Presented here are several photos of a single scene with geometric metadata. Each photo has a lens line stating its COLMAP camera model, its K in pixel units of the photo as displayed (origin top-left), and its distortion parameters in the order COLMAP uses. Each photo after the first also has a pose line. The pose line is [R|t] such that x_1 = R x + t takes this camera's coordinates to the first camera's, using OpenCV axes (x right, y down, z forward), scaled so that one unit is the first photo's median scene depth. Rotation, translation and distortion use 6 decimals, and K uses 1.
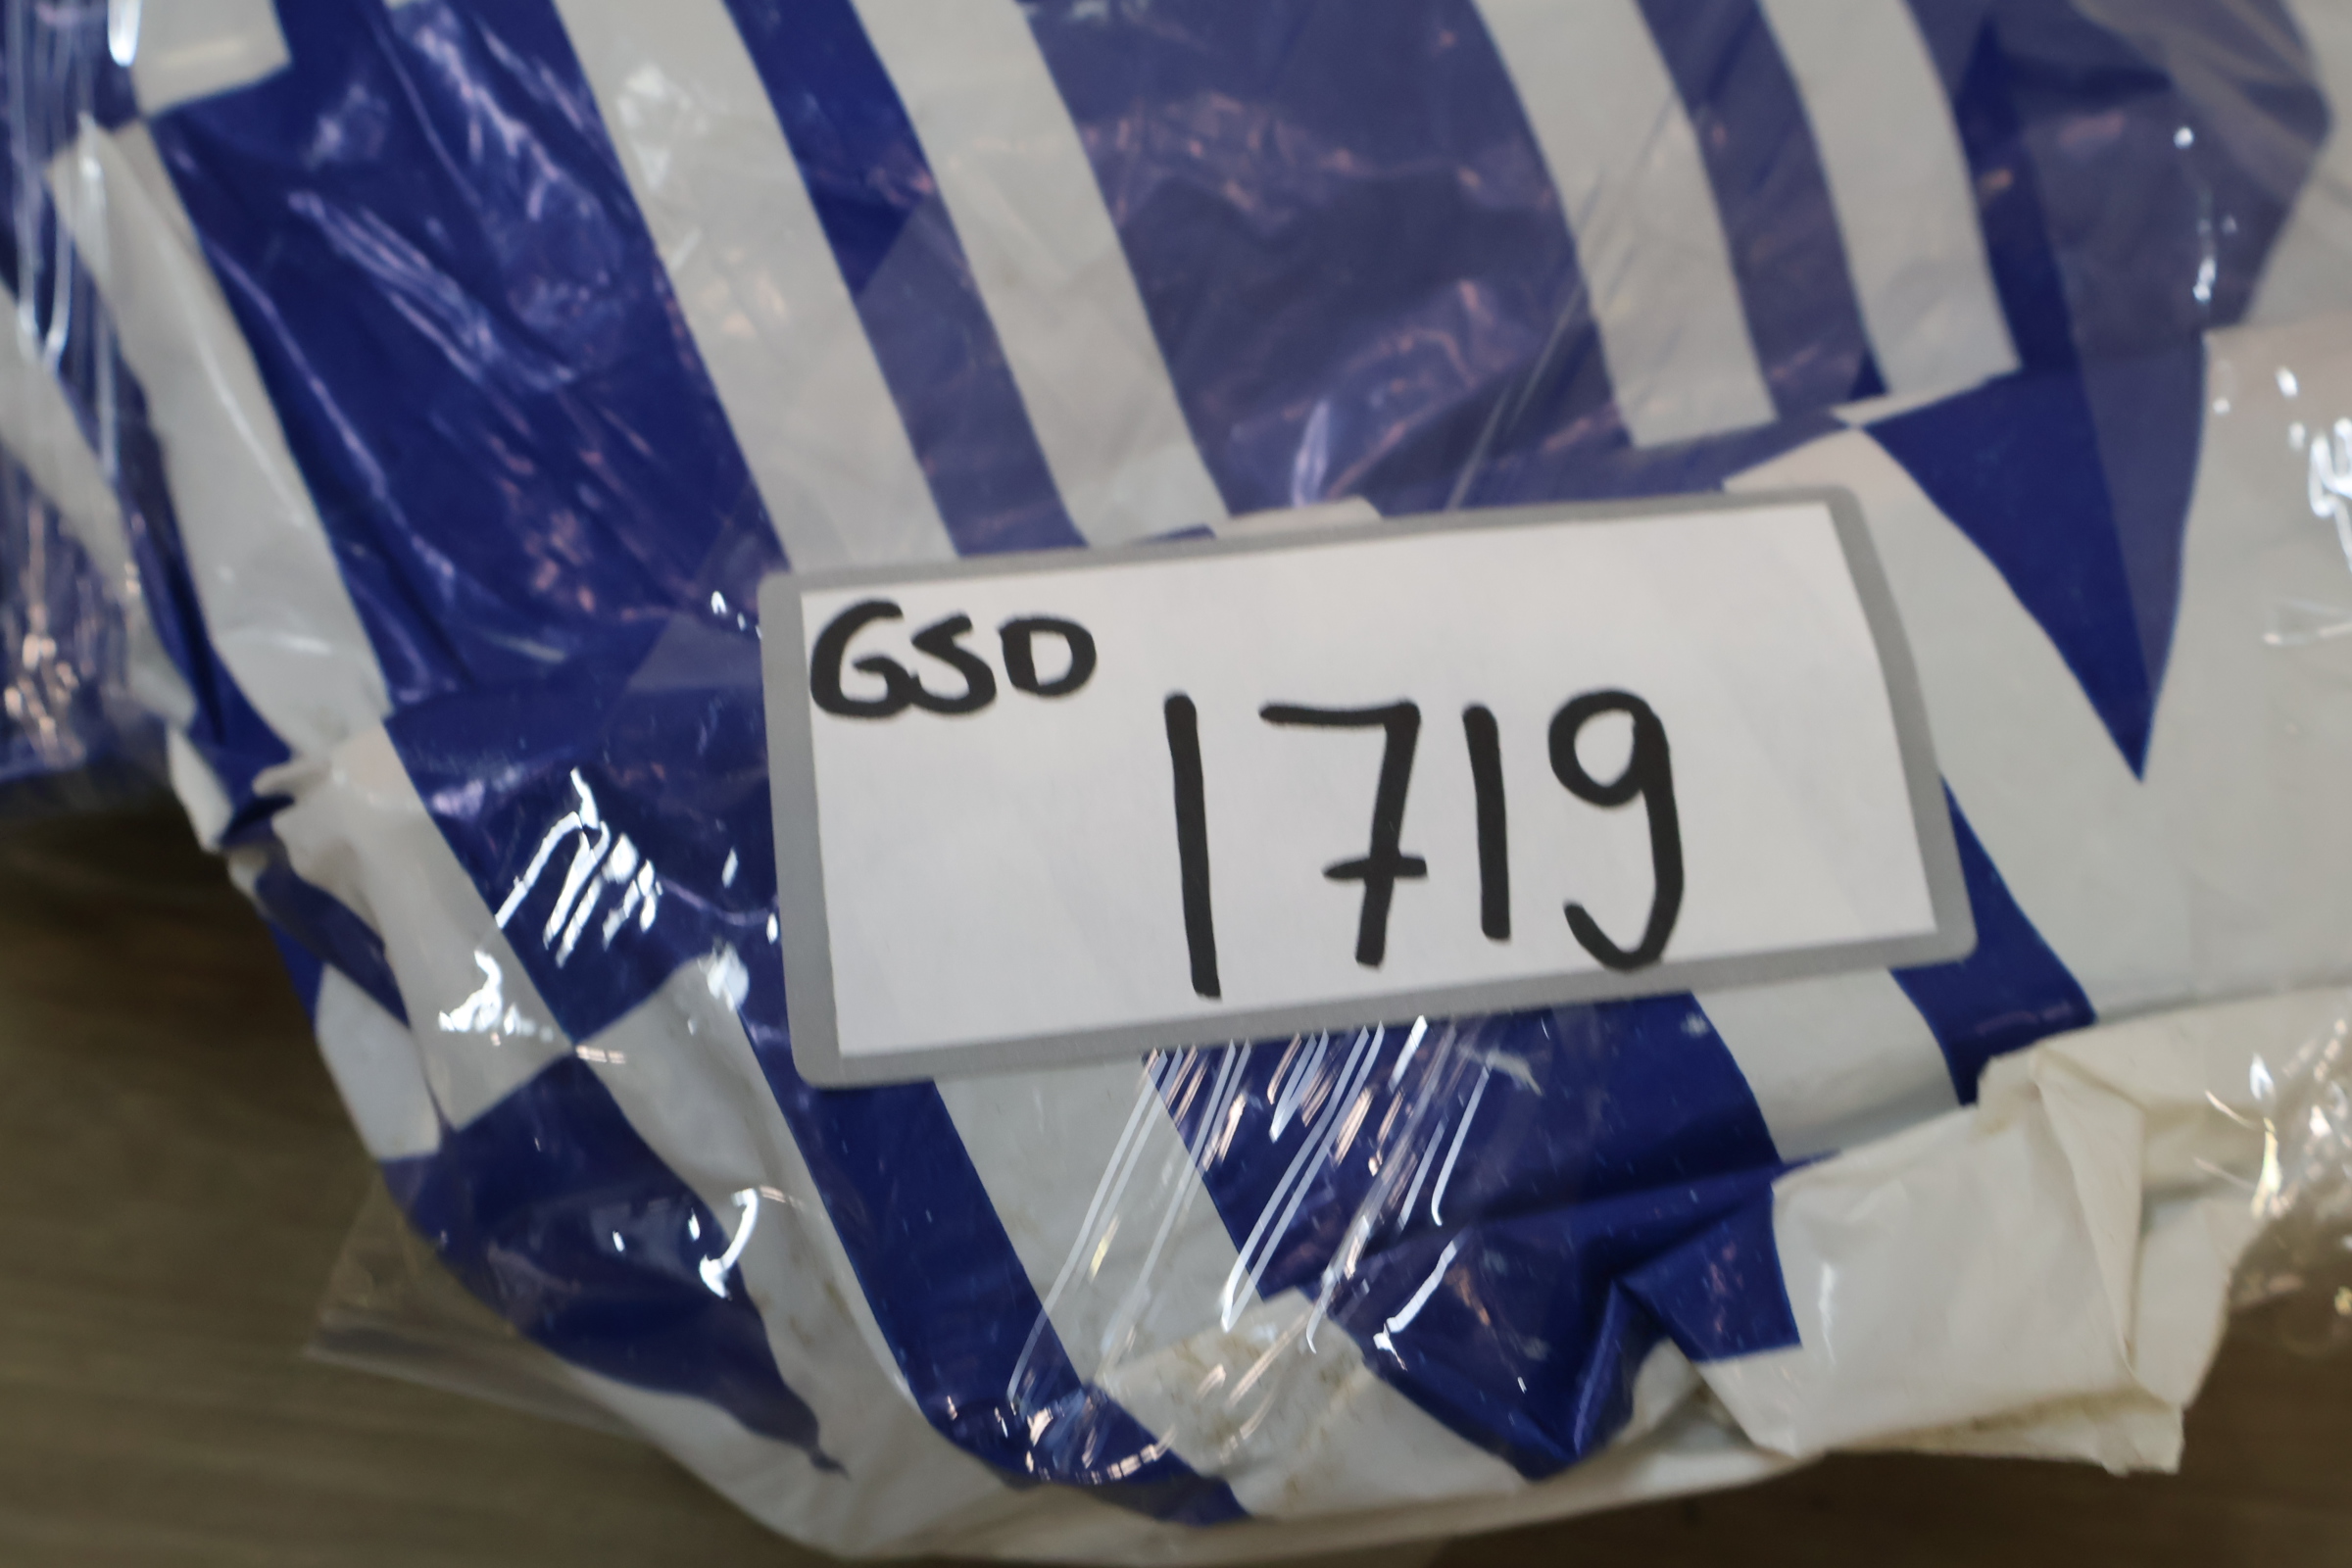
lens RADIAL K [[2500.9, 0, 1177.6], [0, 2500.9, 797.4], [0, 0, 1]] dist [0.004673, 0.000000]
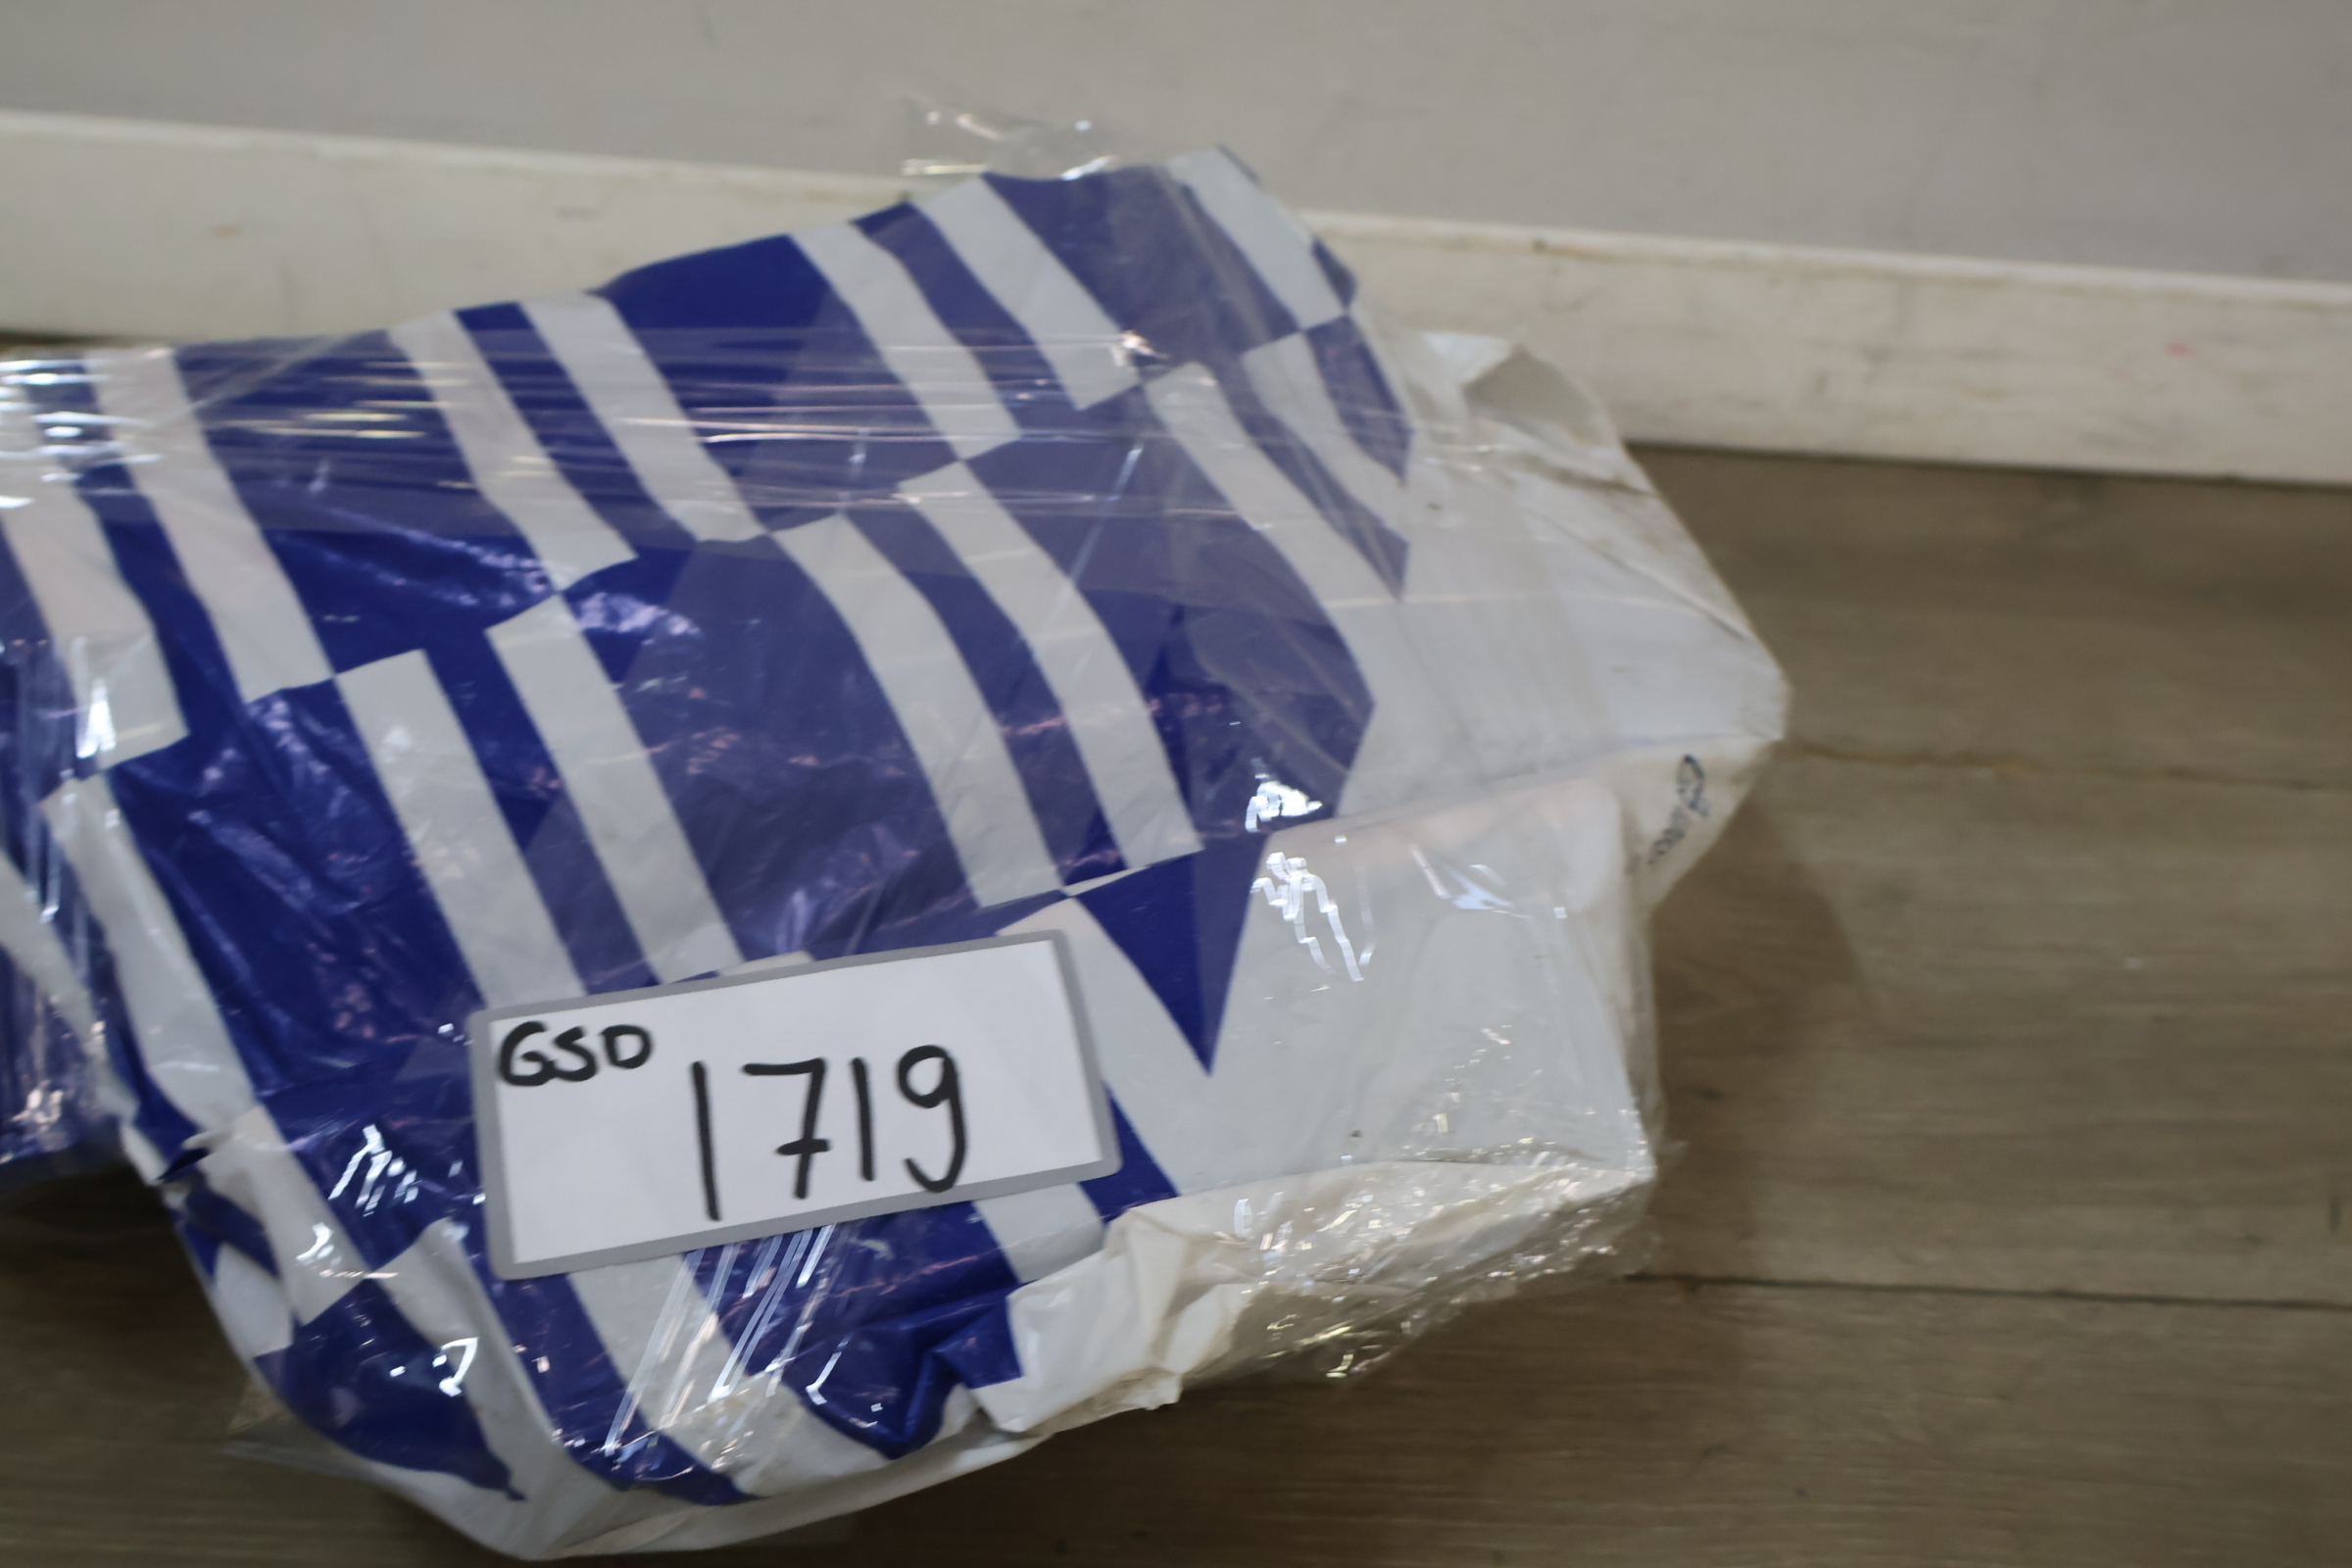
lens RADIAL K [[2500.9, 0, 1177.3], [0, 2500.9, 799.1], [0, 0, 1]] dist [0.004673, 0.000000]
pose [[0.993097, -0.050983, 0.105636, 0.166302], [0.067220, 0.985411, -0.156355, 0.080242], [-0.096123, 0.162377, 0.982036, -0.892580]]
